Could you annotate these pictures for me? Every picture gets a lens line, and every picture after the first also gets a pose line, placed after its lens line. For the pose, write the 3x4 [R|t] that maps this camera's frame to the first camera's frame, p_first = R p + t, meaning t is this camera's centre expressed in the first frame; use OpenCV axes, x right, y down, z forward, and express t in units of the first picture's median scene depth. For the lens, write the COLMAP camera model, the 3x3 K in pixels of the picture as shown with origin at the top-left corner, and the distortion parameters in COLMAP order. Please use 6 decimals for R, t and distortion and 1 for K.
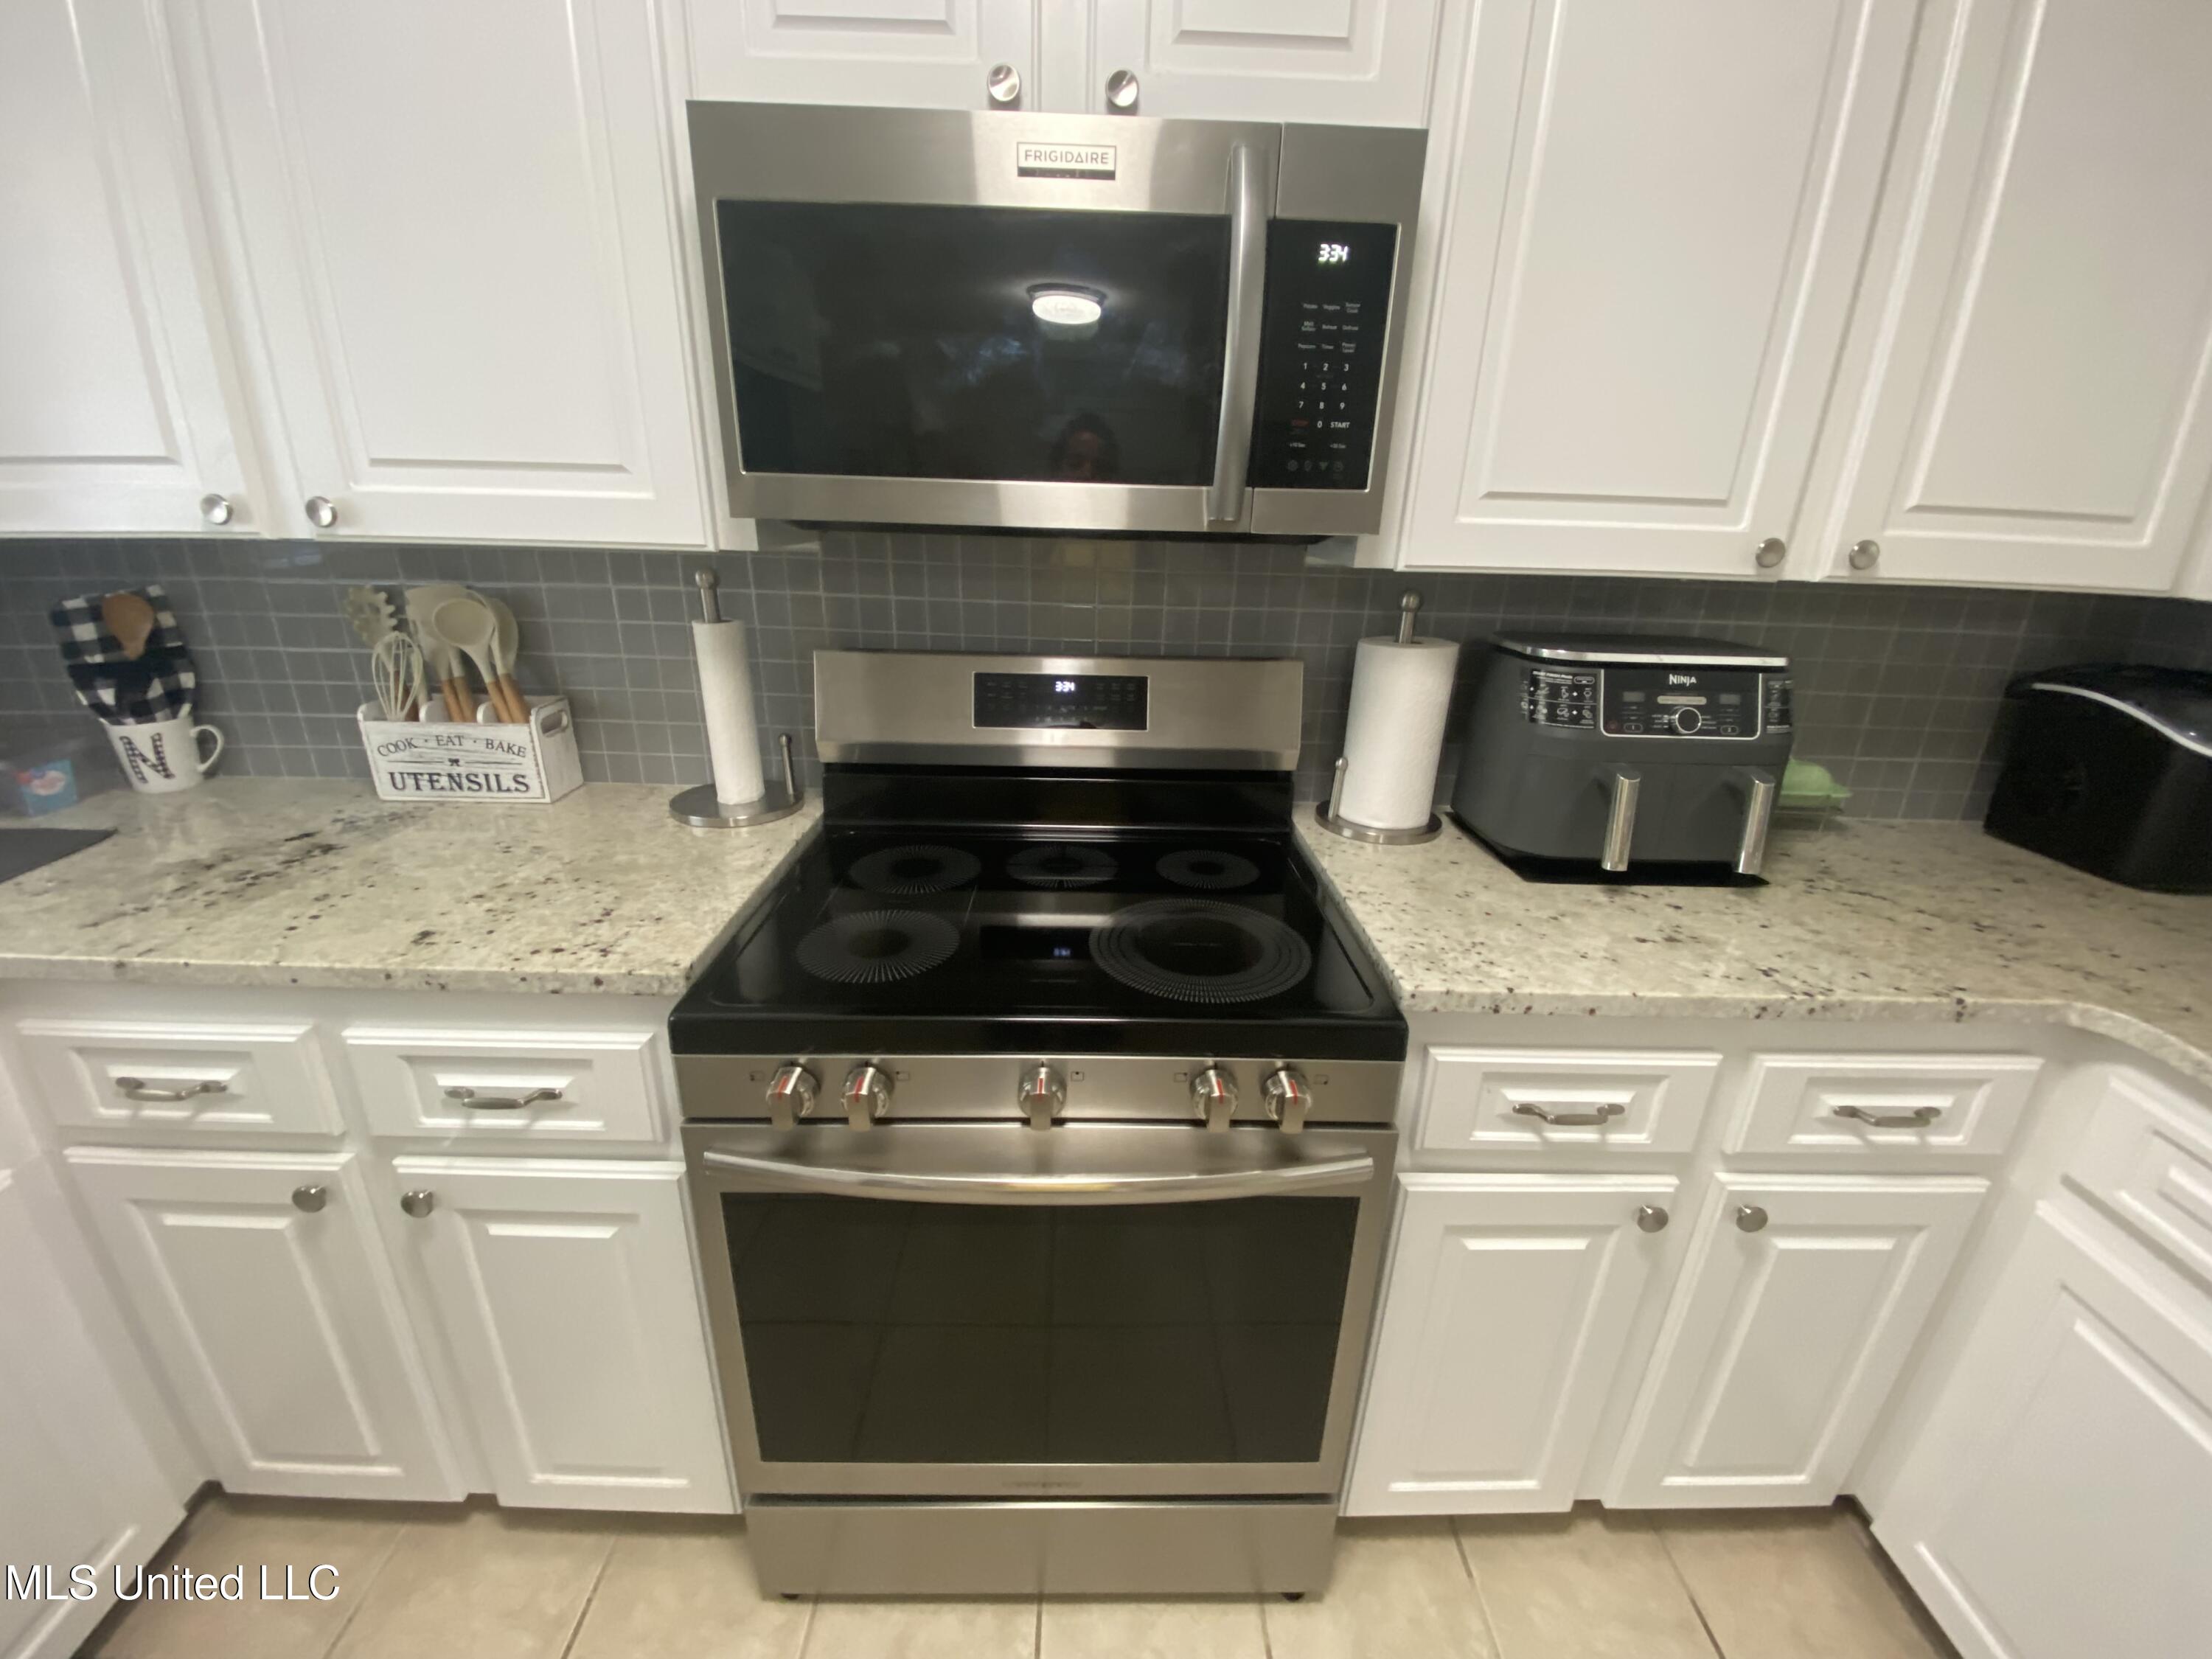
lens RADIAL K [[895.9, 0, 1105.1], [0, 895.9, 826.1], [0, 0, 1]] dist [0.019094, -0.020250]
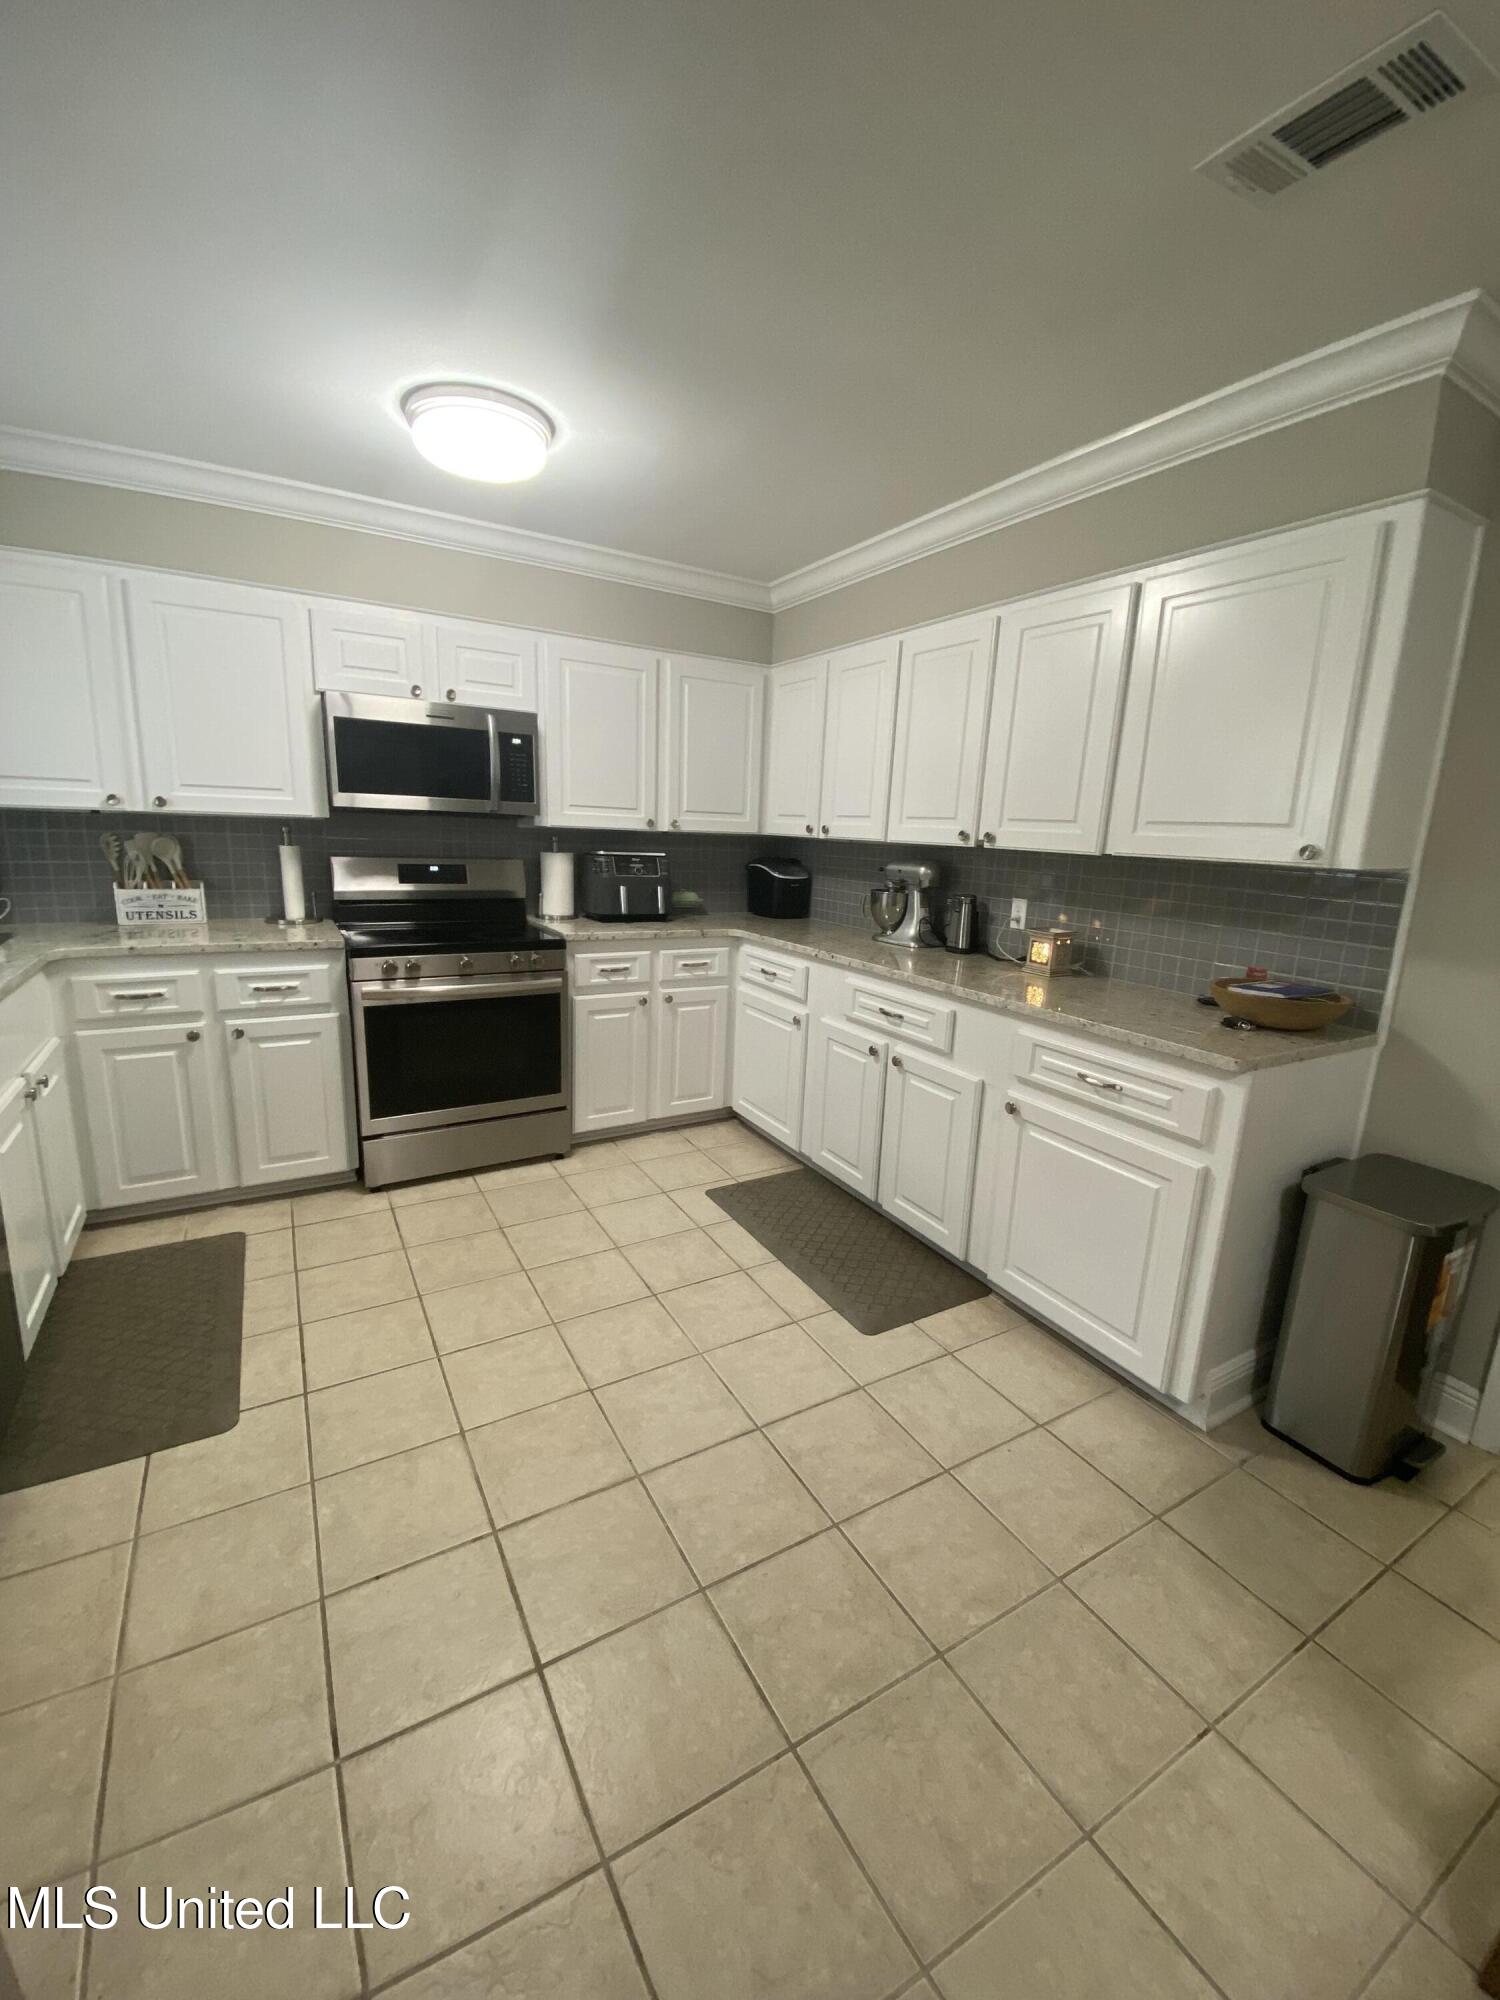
lens RADIAL K [[806.9, 0, 754.7], [0, 806.9, 997.6], [0, 0, 1]] dist [0.033498, -0.033614]
pose [[0.868634, -0.095505, 0.486162, -0.512854], [0.154337, 0.984581, -0.082339, 0.684833], [-0.470803, 0.146555, 0.869981, -1.825154]]
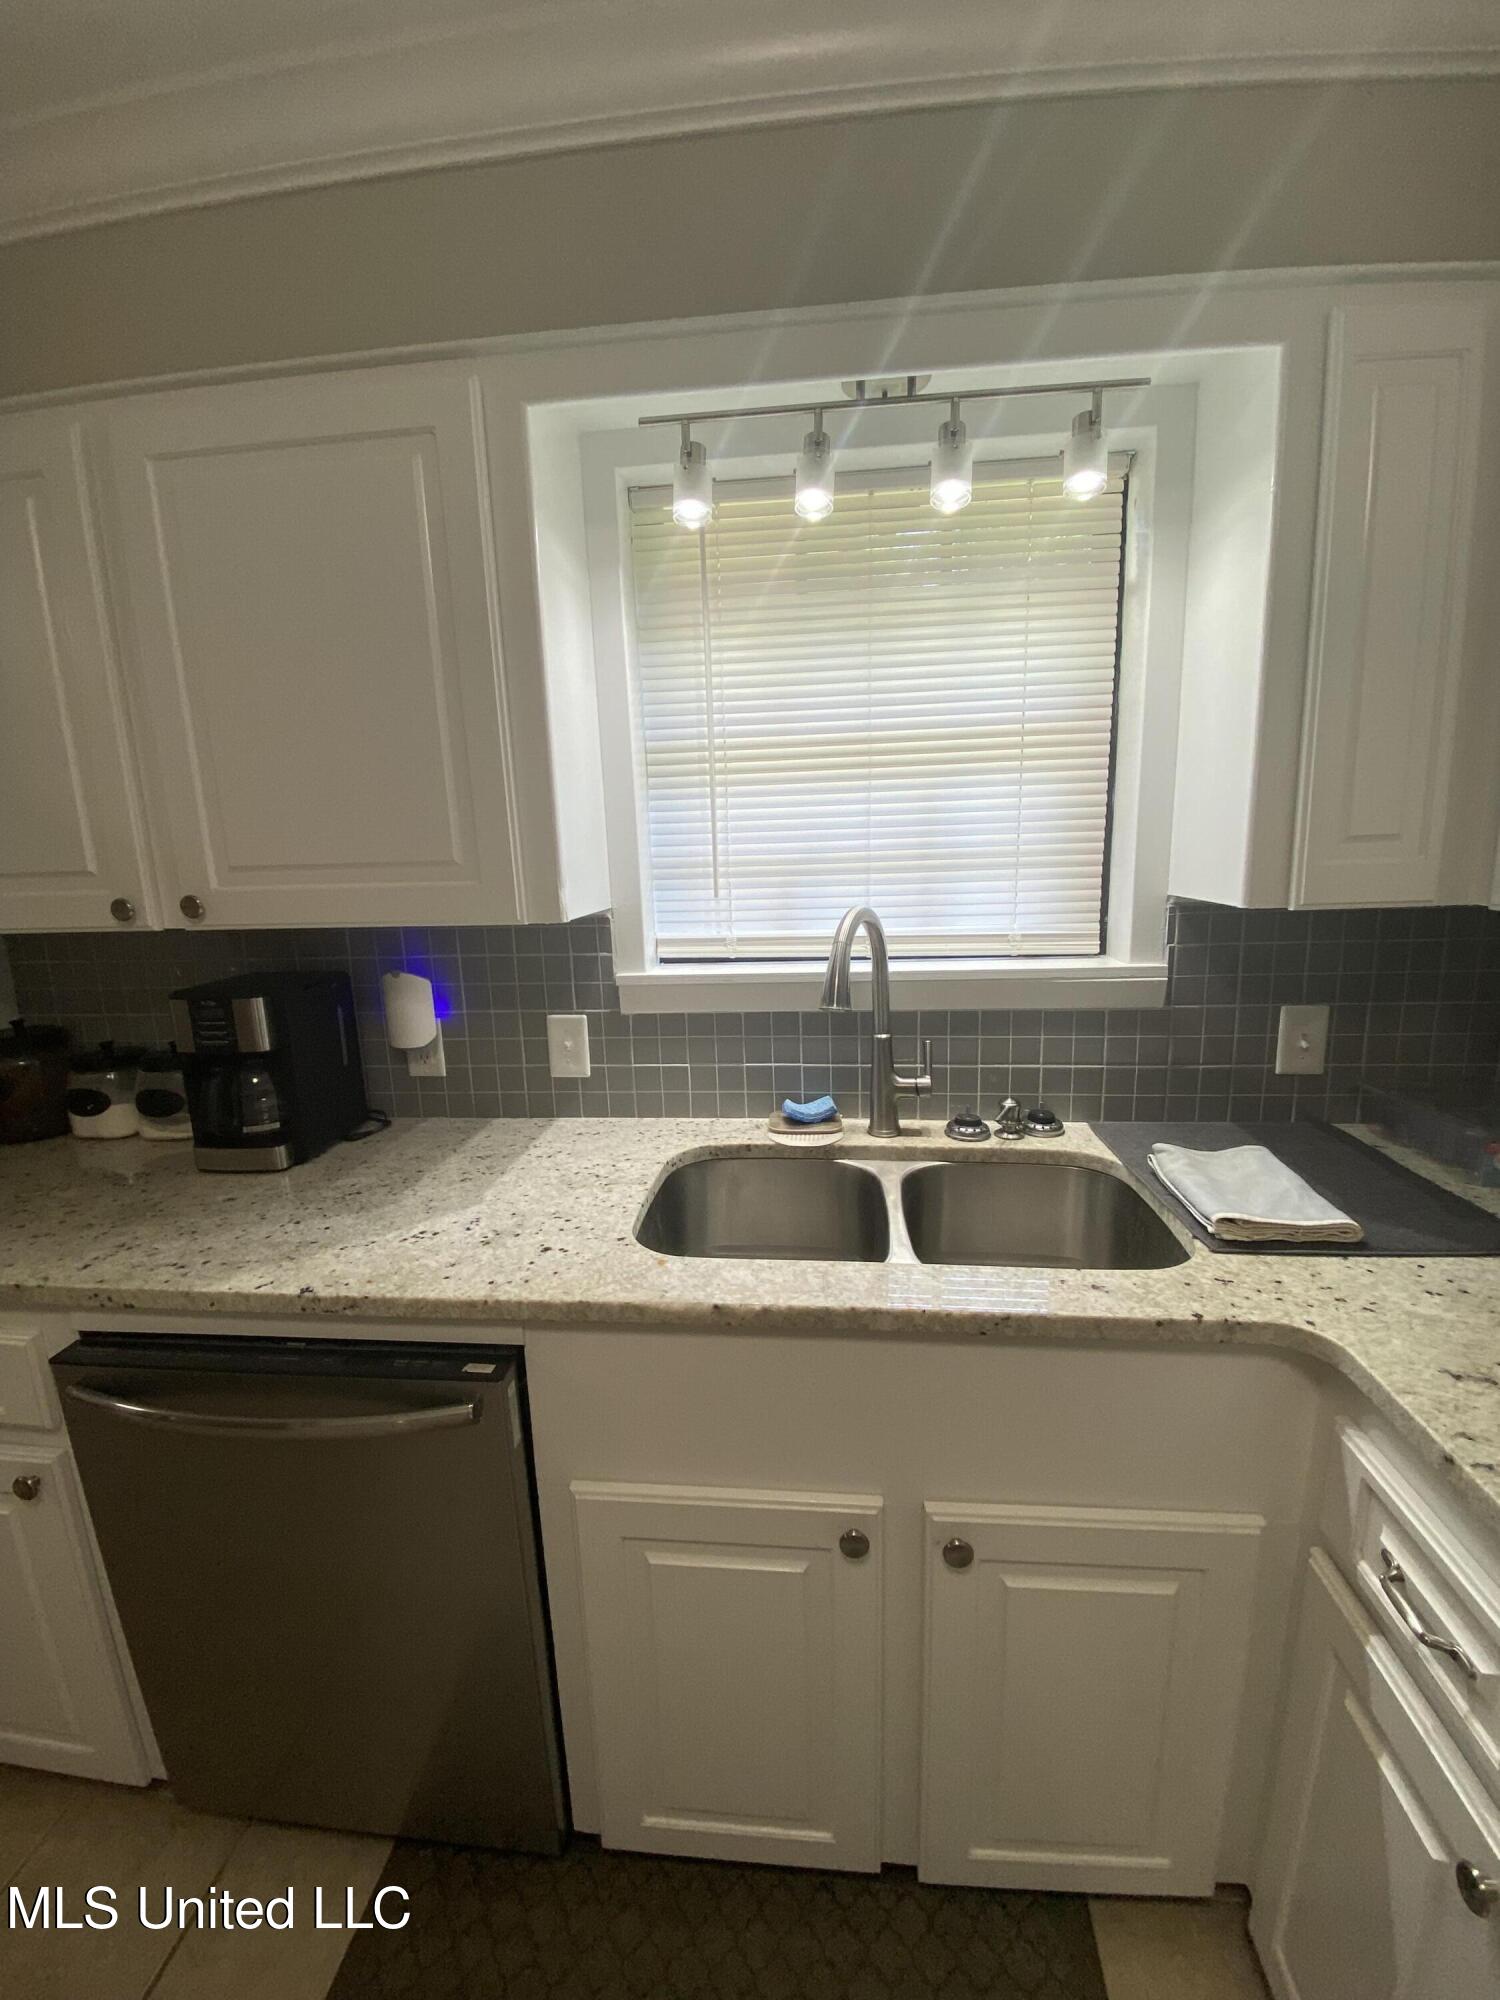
lens RADIAL K [[810.0, 0, 752.0], [0, 810.0, 996.0], [0, 0, 1]] dist [0.019094, -0.020250]
pose [[-0.115593, 0.166259, -0.979284, -0.313382], [-0.316813, 0.928229, 0.194987, -0.140043], [0.941418, 0.332789, -0.054623, 0.246864]]
